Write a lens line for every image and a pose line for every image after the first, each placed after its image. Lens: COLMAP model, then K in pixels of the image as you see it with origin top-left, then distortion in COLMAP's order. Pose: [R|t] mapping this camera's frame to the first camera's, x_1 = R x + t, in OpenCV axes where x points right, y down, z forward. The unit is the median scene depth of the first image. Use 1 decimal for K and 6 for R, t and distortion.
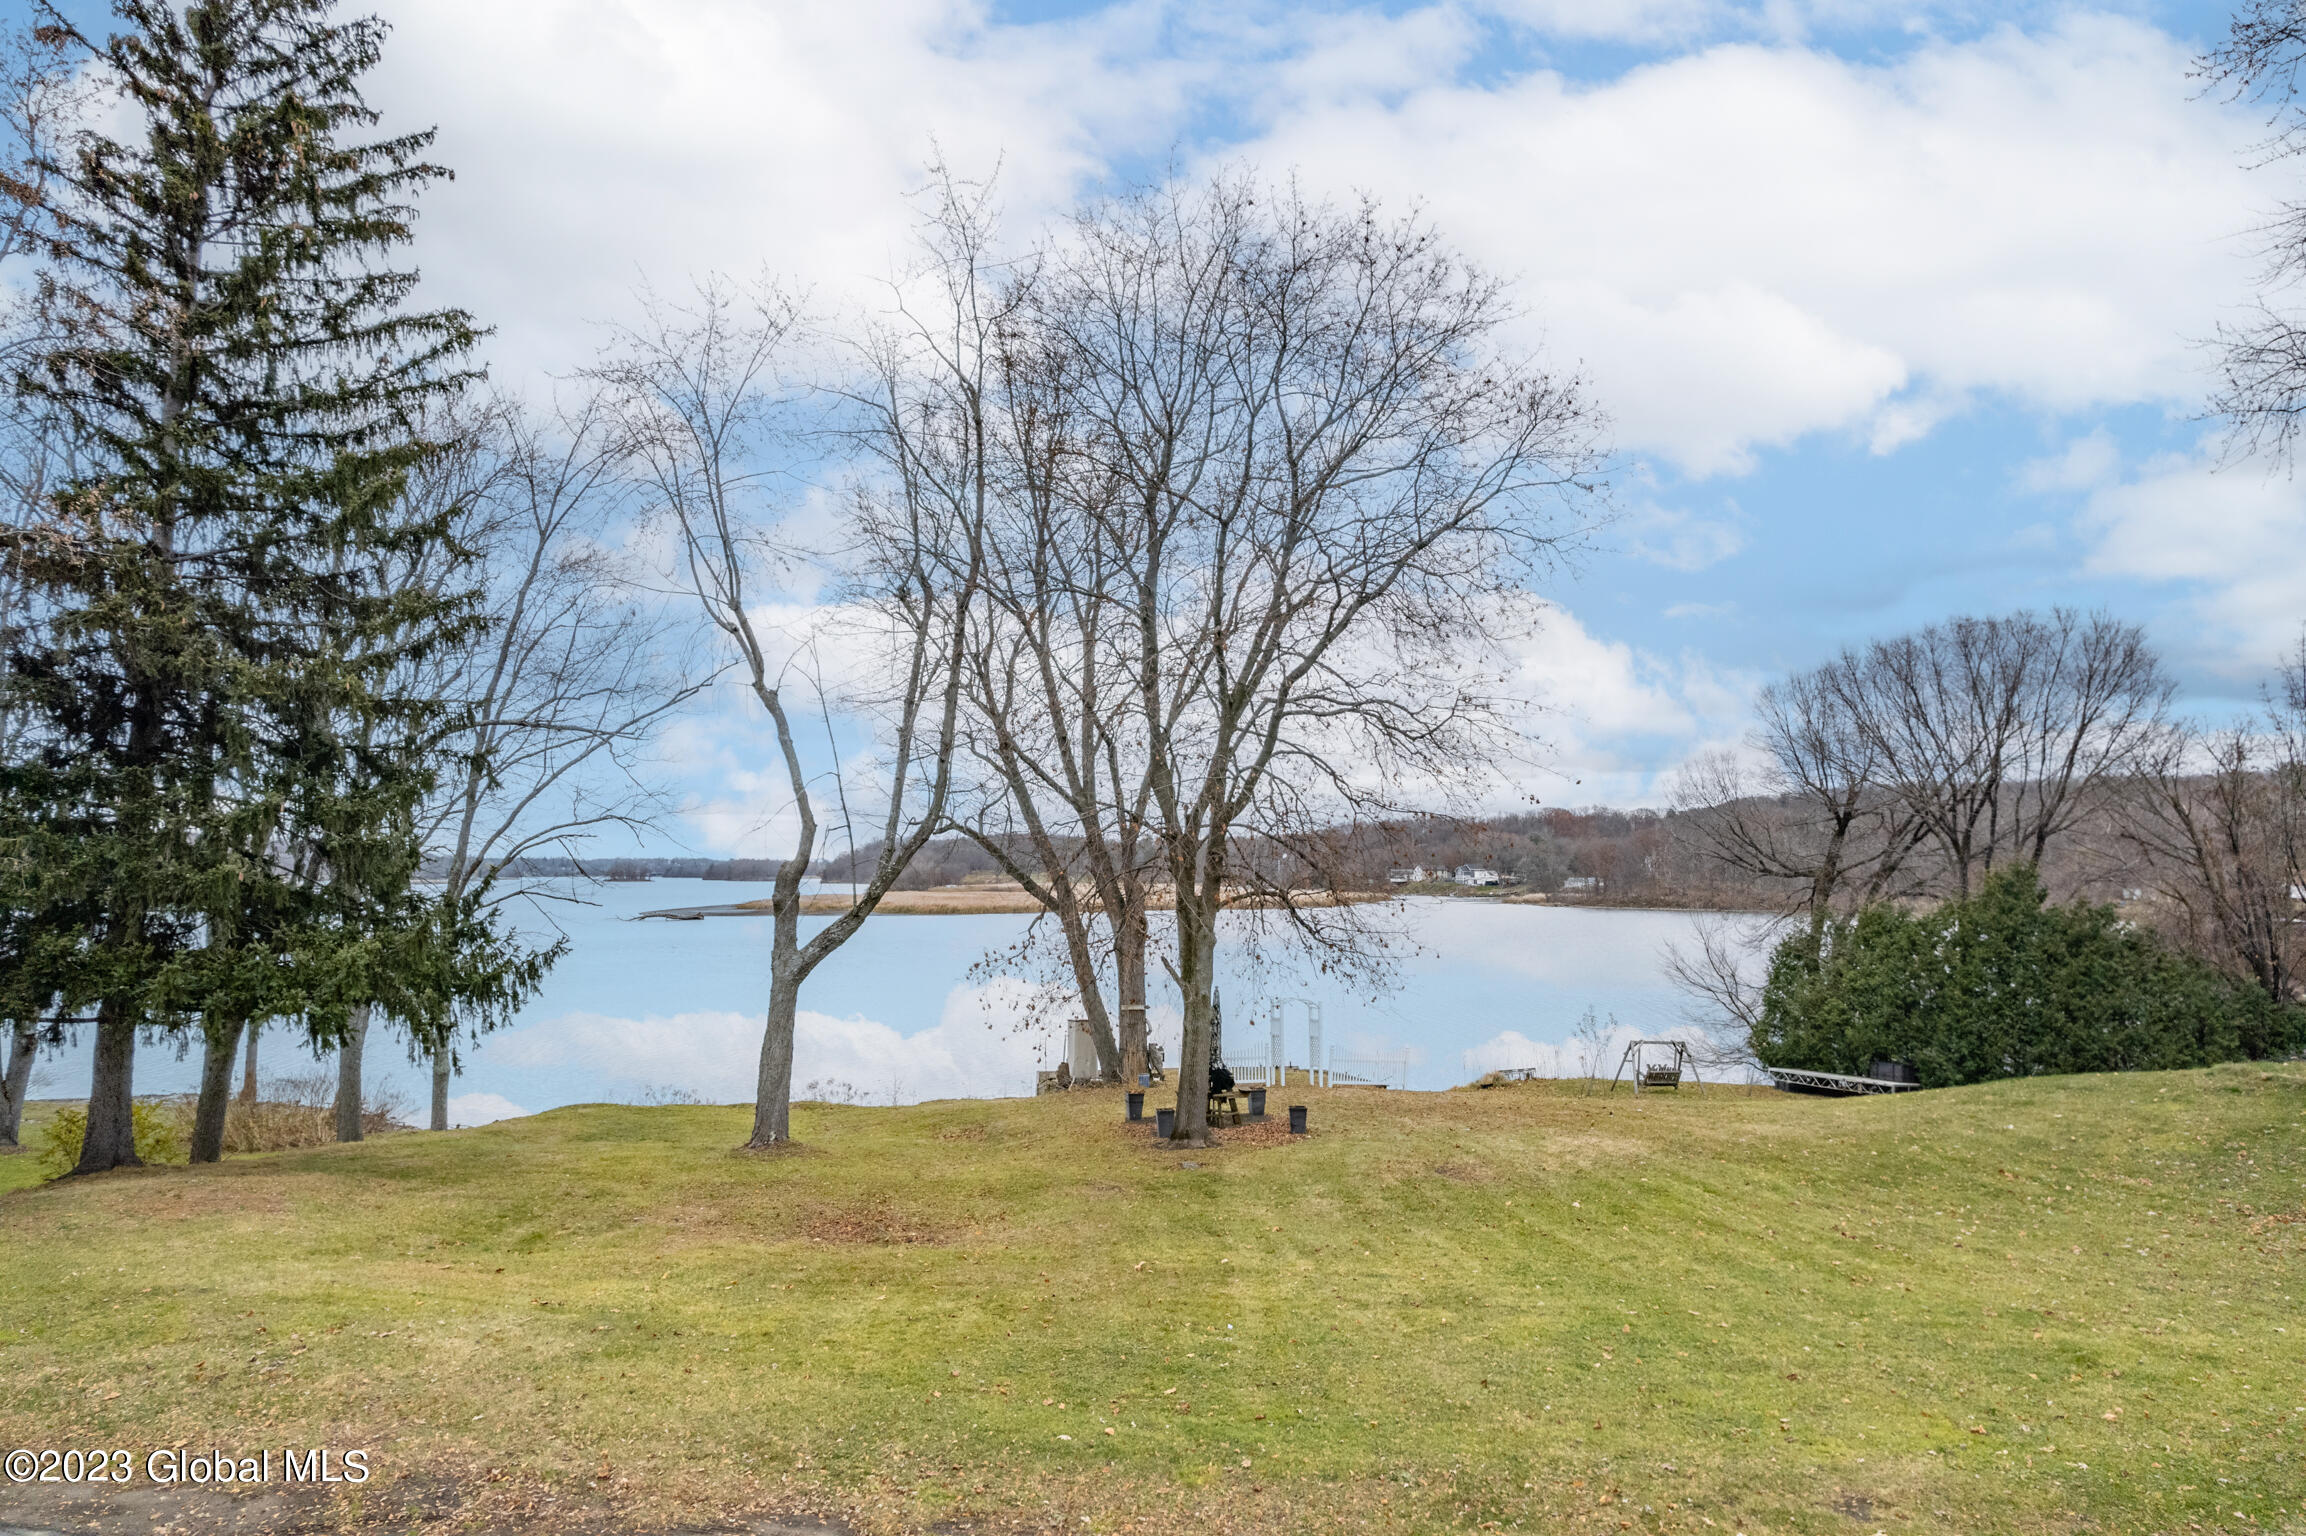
lens RADIAL K [[1451.8, 0, 1153.0], [0, 1451.8, 735.8], [0, 0, 1]] dist [-0.003027, -0.002451]
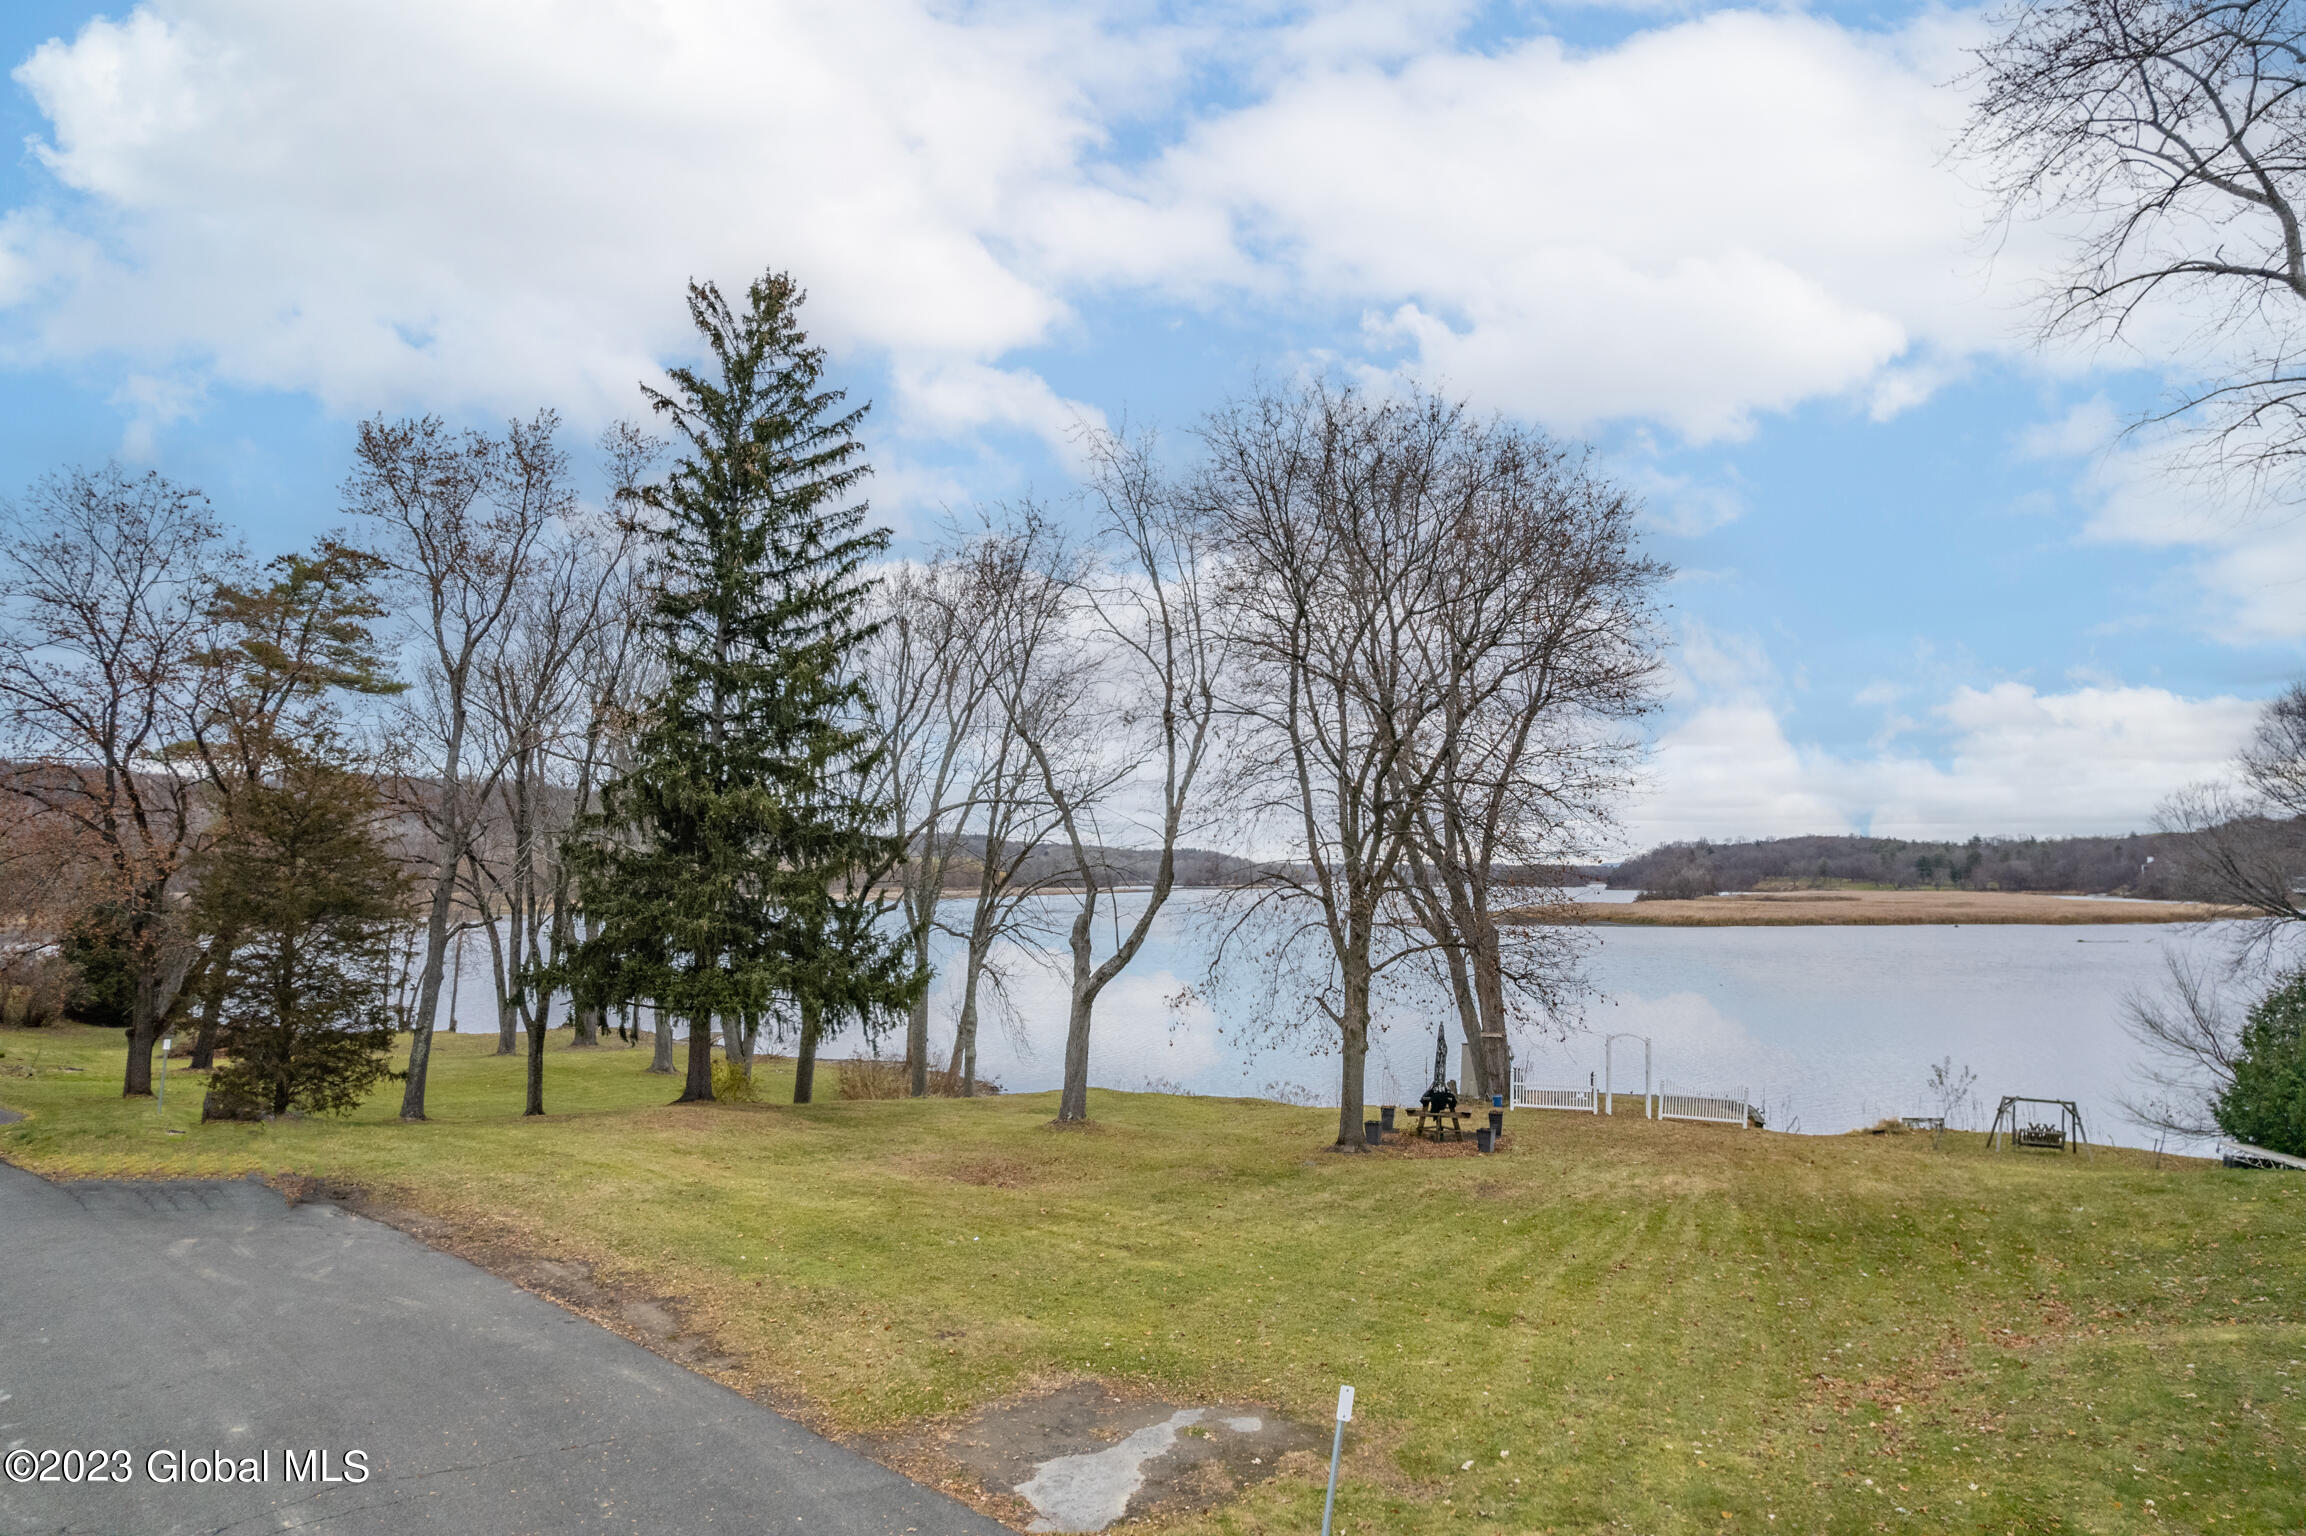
lens RADIAL K [[1465.0, 0, 1153.0], [0, 1465.0, 768.0], [0, 0, 1]] dist [0.000394, -0.000362]
pose [[0.864126, -0.037413, -0.501883, 0.471091], [0.047160, 0.998865, 0.006738, -0.051570], [0.501061, -0.029492, 0.864910, -0.135011]]
